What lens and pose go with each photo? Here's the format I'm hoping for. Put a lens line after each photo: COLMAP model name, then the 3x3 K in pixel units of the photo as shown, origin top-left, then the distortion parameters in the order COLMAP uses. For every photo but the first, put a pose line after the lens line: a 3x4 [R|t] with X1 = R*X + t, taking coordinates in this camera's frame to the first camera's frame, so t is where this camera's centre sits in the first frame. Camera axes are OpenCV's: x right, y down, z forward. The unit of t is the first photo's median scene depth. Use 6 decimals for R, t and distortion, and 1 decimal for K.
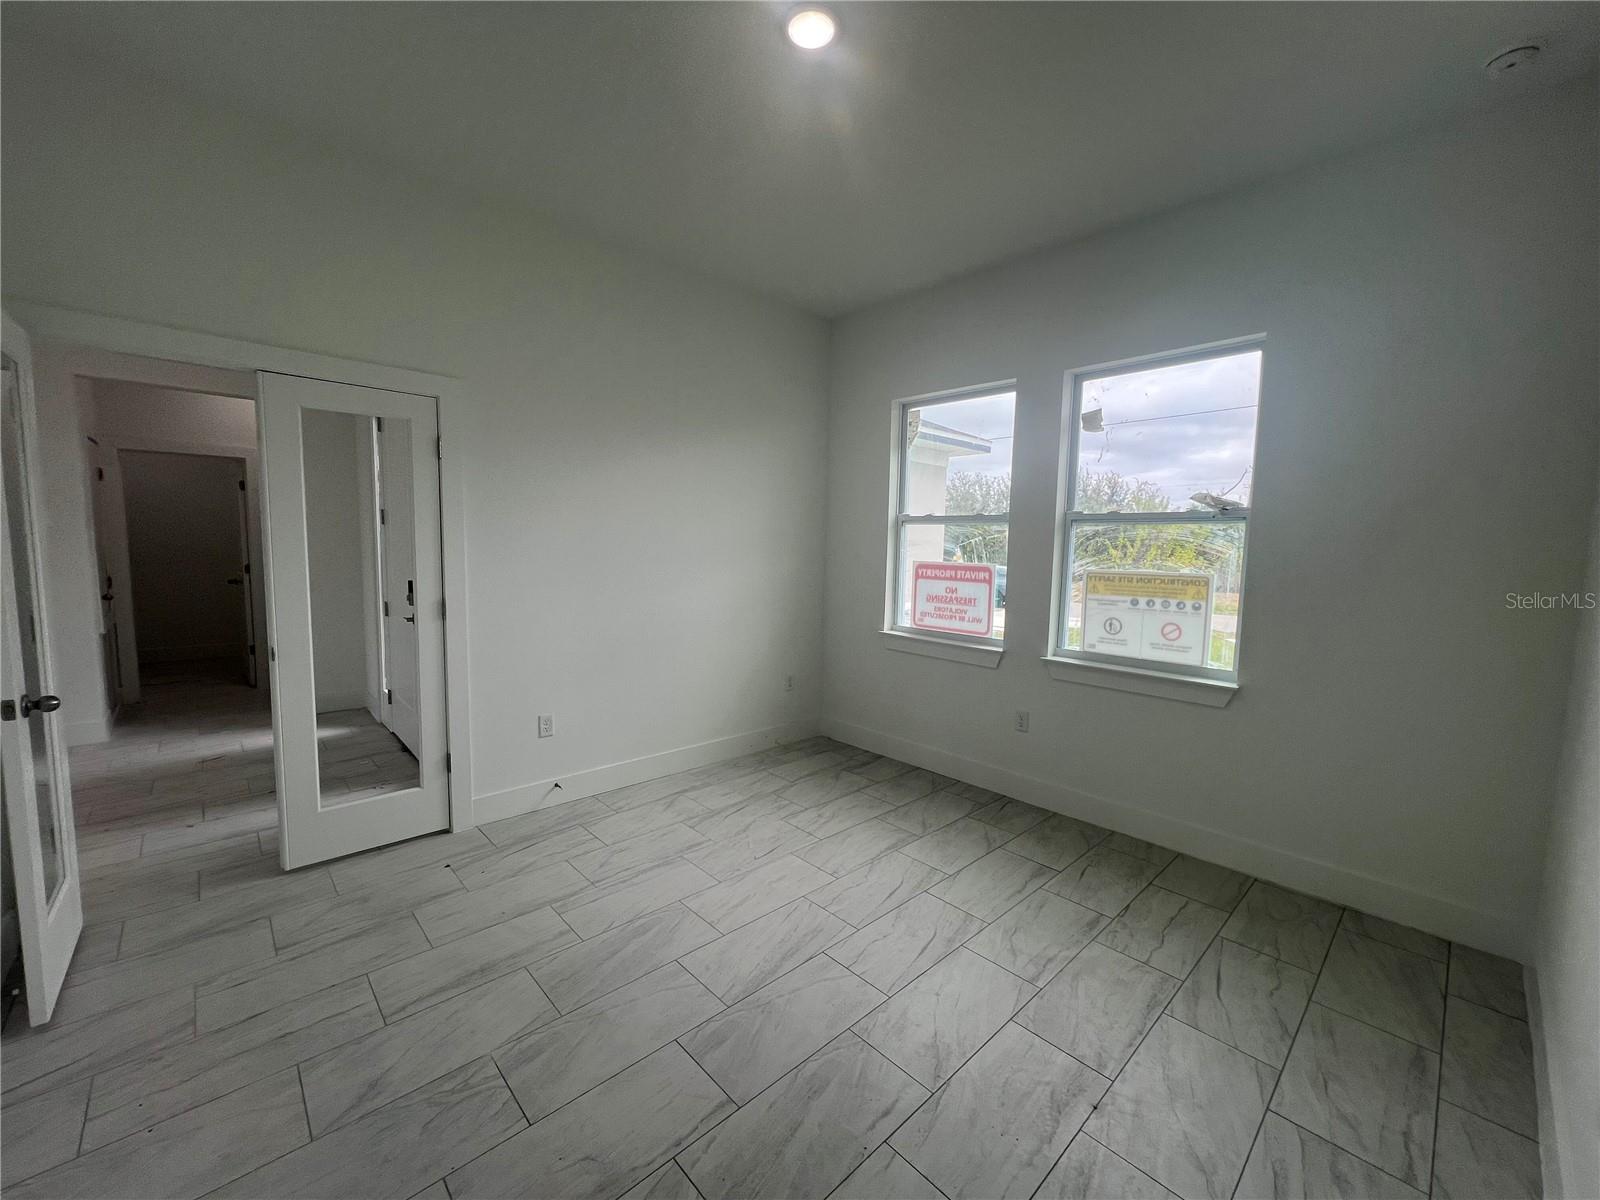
lens RADIAL K [[636.3, 0, 804.7], [0, 636.3, 596.7], [0, 0, 1]] dist [-0.001702, 0.000459]
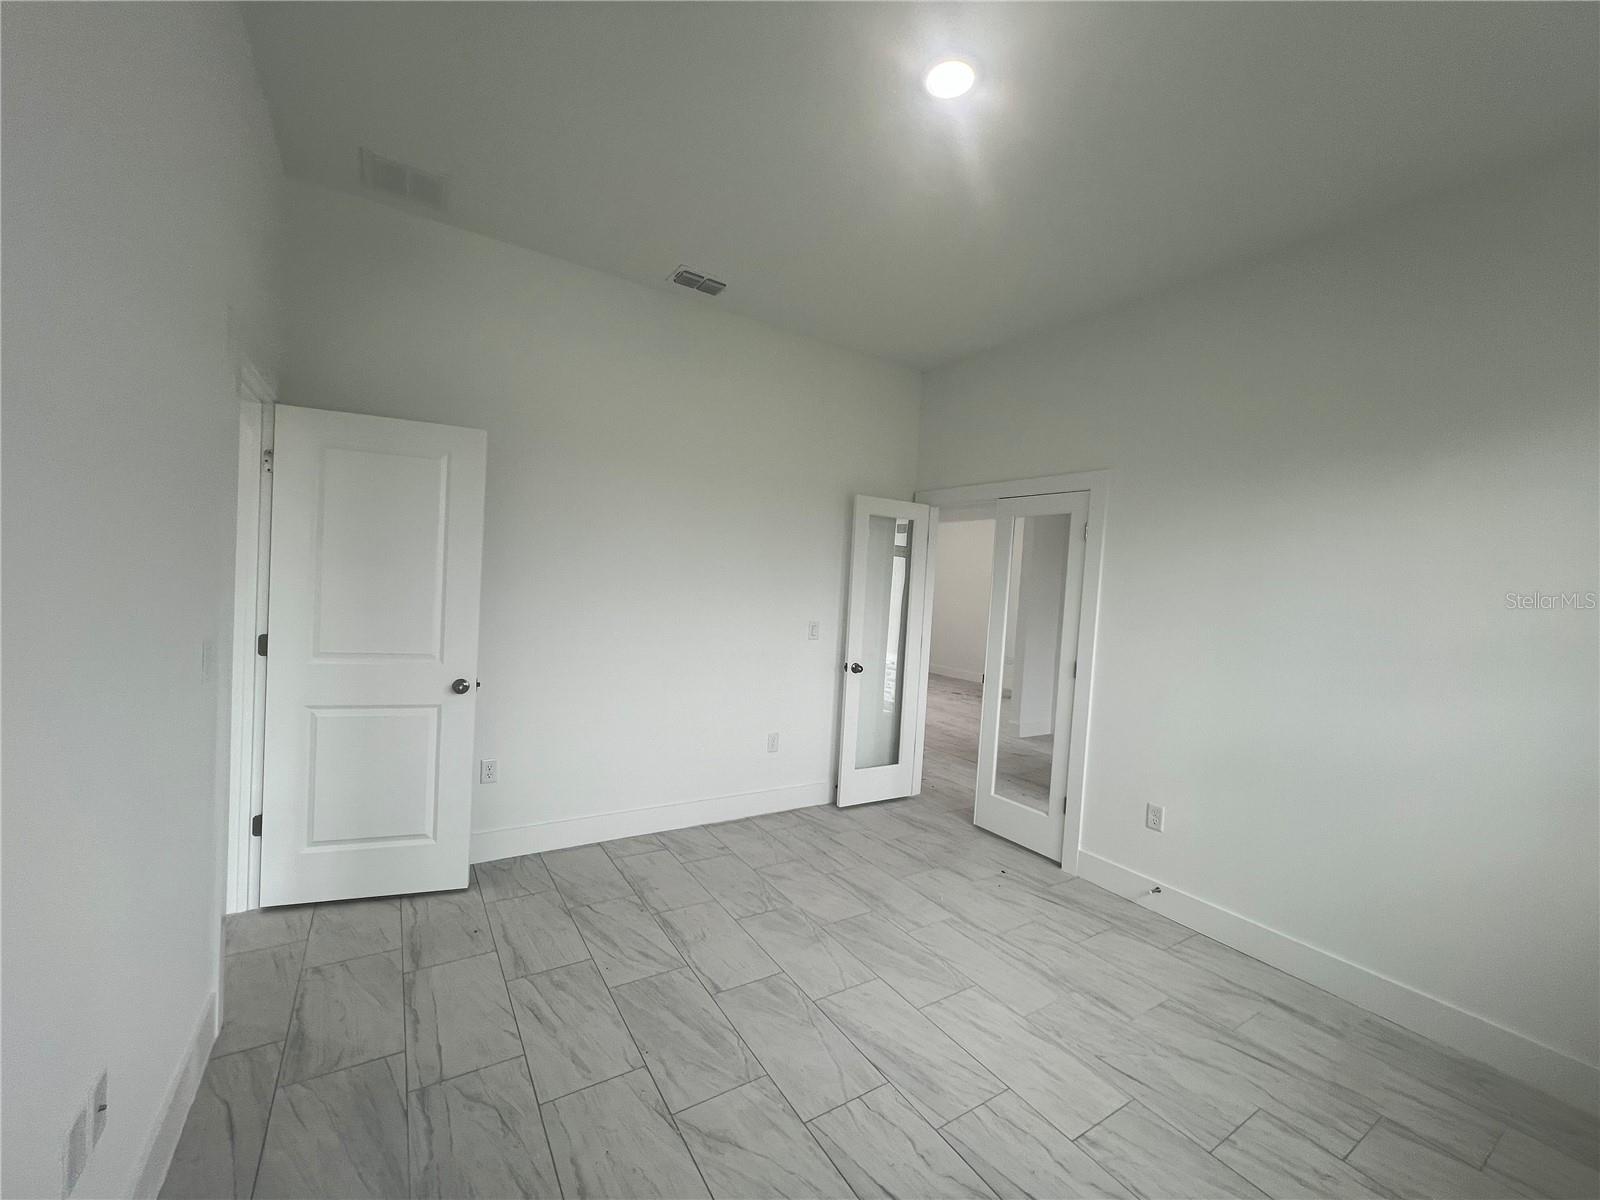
lens RADIAL K [[636.3, 0, 797.7], [0, 636.3, 605.0], [0, 0, 1]] dist [-0.001702, 0.000459]
pose [[-0.188297, -0.002323, -0.982109, 0.695692], [-0.143722, 0.989297, 0.025215, -0.056709], [0.971539, 0.145899, -0.186615, 0.748216]]
